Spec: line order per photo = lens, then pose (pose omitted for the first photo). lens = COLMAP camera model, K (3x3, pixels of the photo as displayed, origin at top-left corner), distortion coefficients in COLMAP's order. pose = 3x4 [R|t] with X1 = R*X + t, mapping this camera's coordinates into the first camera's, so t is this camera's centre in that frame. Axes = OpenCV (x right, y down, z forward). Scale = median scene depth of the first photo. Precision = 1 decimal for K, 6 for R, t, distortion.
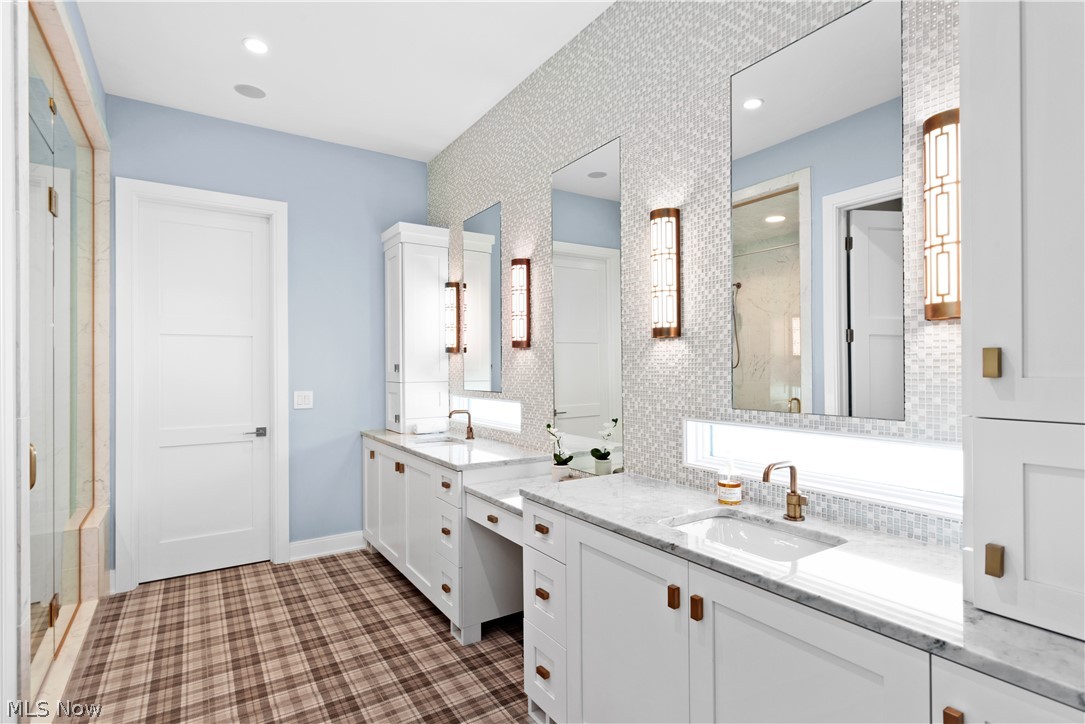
lens RADIAL K [[541.5, 0, 542.4], [0, 541.5, 366.2], [0, 0, 1]] dist [-0.002901, 0.000136]
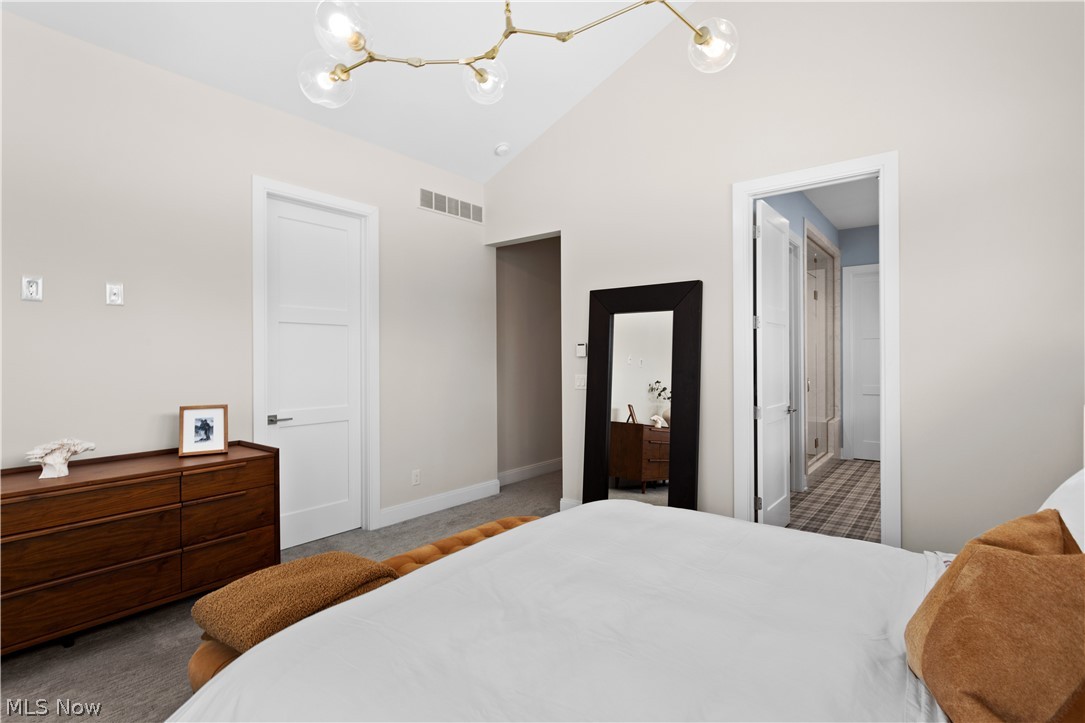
lens RADIAL K [[531.0, 0, 542.7], [0, 531.0, 354.6], [0, 0, 1]] dist [-0.001310, 0.000524]
pose [[0.327078, -0.003290, -0.944992, 0.770368], [0.001338, 0.999995, -0.003018, 0.004947], [0.944996, -0.000278, 0.327081, -0.776193]]
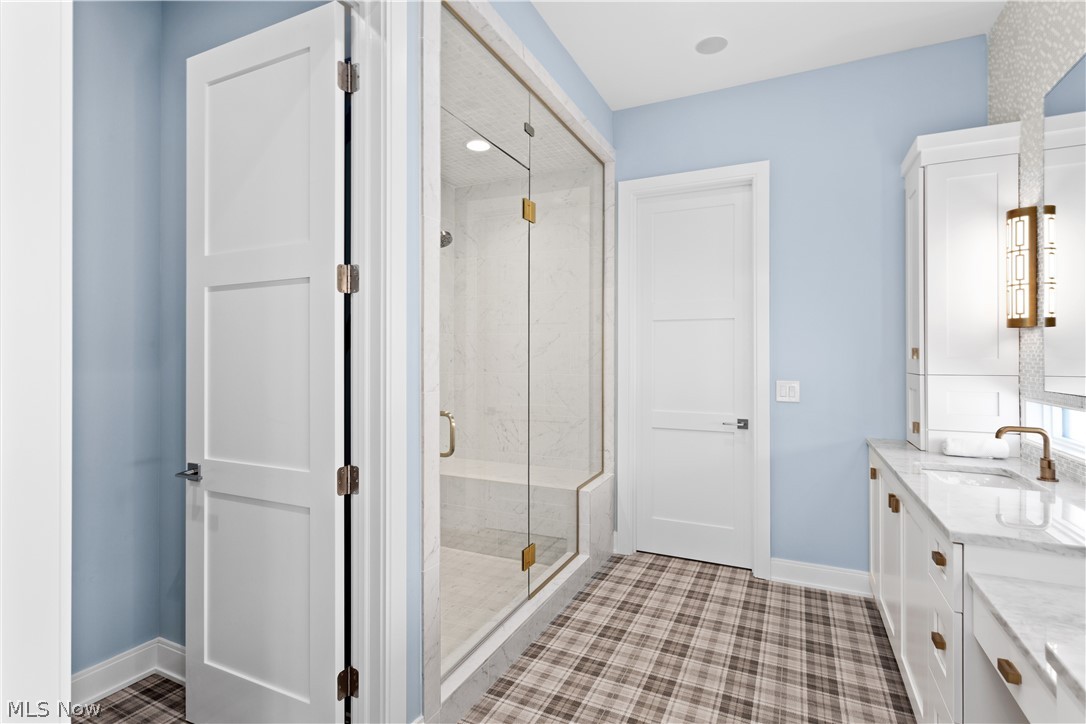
lens RADIAL K [[524.8, 0, 540.1], [0, 524.8, 354.6], [0, 0, 1]] dist [-0.001864, -0.000028]
pose [[0.516734, 0.003826, -0.856137, 0.055622], [-0.001395, 0.999992, 0.003627, 0.003385], [0.856145, -0.000679, 0.516736, 0.276001]]
